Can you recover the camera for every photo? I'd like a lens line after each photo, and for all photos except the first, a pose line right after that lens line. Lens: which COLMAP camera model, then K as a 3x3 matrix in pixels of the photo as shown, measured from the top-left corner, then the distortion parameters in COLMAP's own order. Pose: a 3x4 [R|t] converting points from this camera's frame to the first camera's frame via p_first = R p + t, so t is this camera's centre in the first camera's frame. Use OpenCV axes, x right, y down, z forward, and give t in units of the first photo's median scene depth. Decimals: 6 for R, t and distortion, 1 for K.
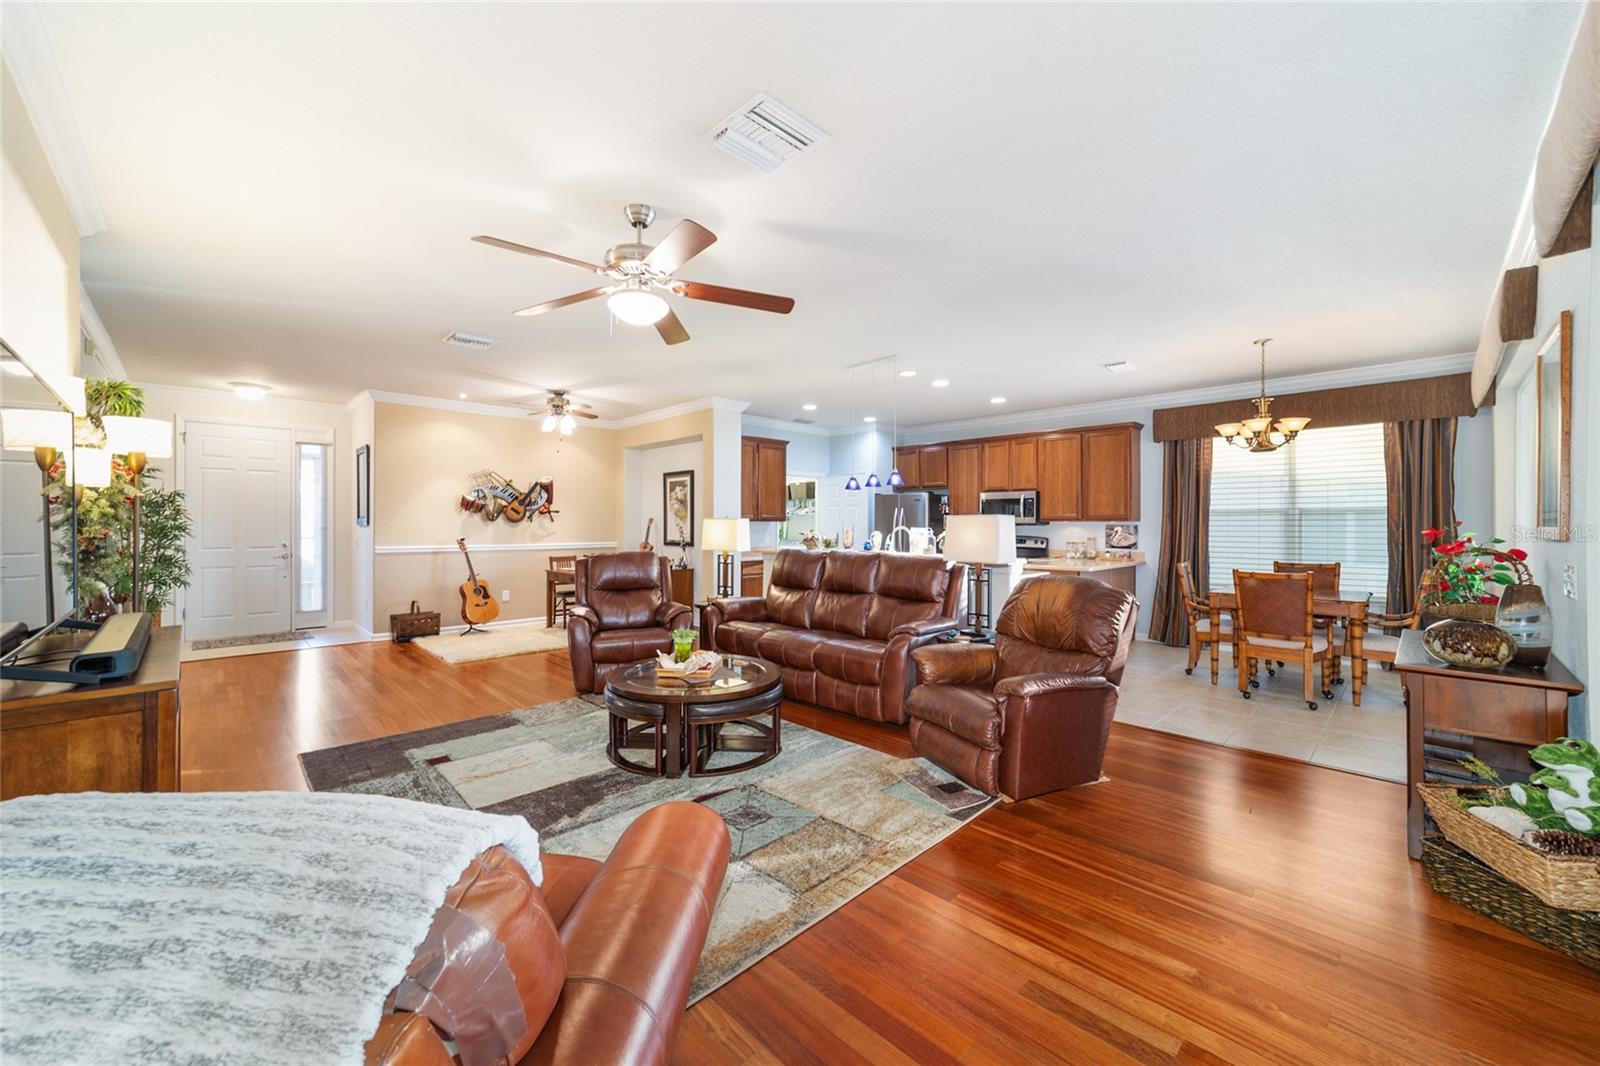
lens RADIAL K [[614.7, 0, 800.0], [0, 614.7, 528.7], [0, 0, 1]] dist [-0.016602, 0.007121]
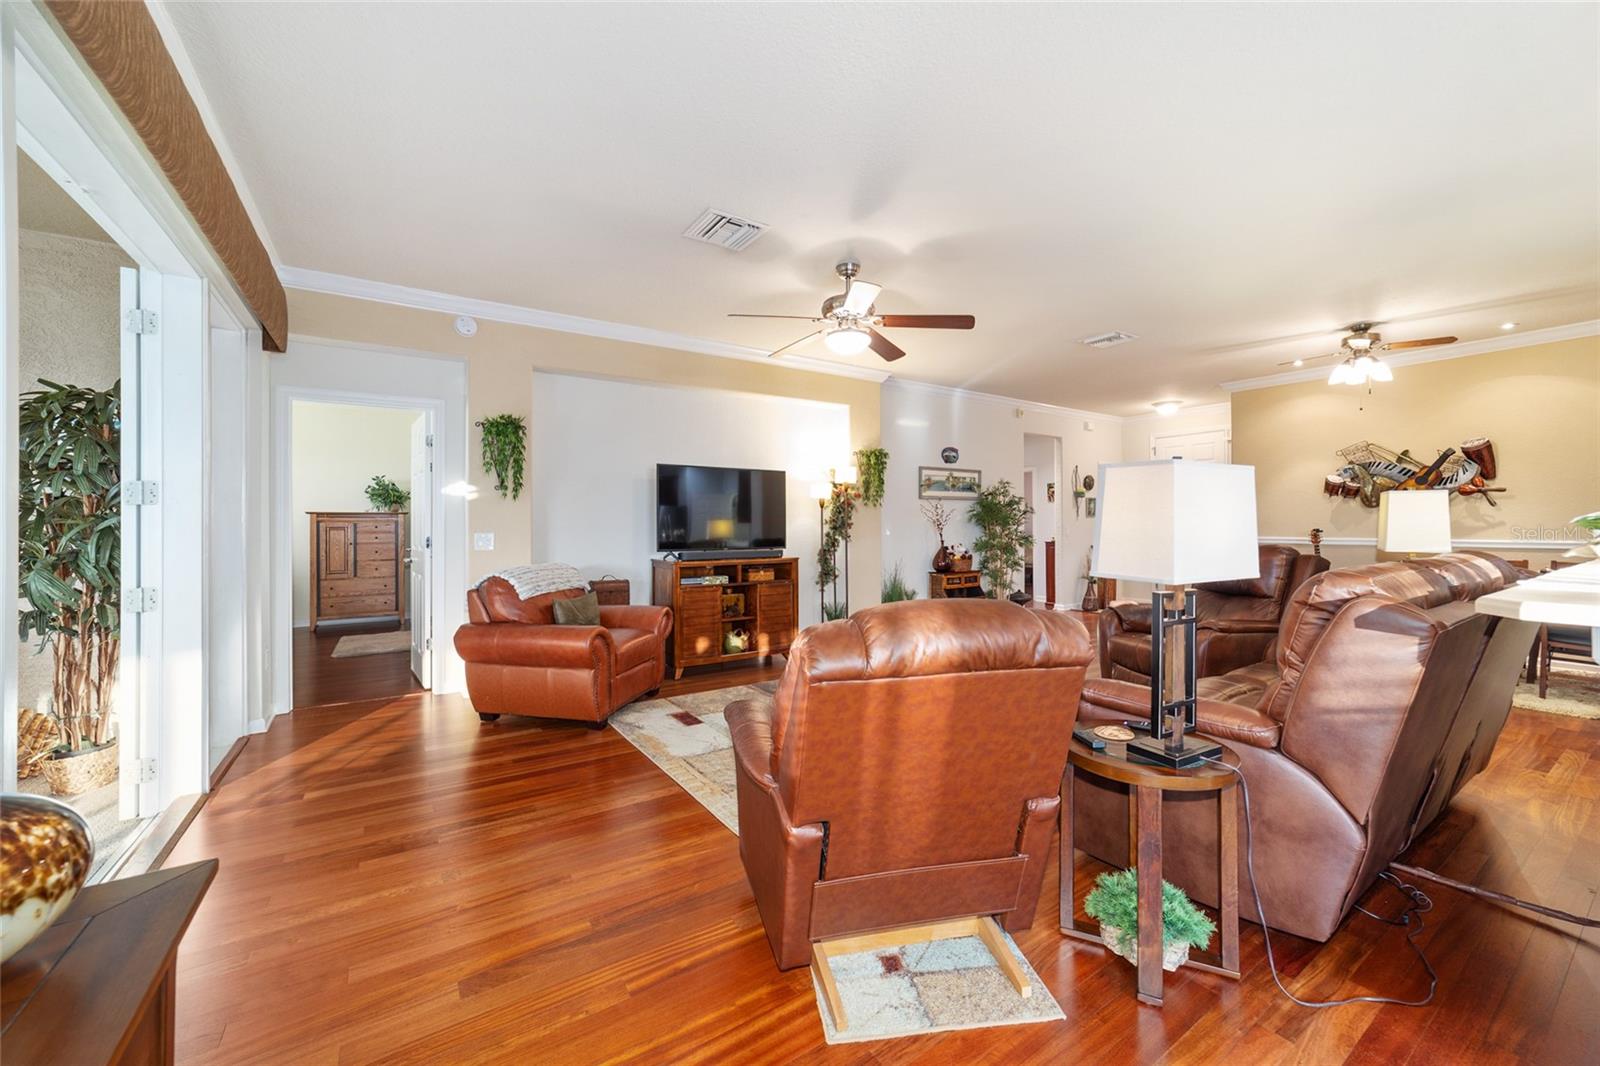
lens RADIAL K [[614.7, 0, 796.4], [0, 614.7, 519.2], [0, 0, 1]] dist [-0.016602, 0.007121]
pose [[-0.194016, -0.008881, -0.980958, 0.441216], [-0.001294, 0.999960, -0.008797, 0.011178], [0.980997, -0.000437, -0.194020, 0.489225]]
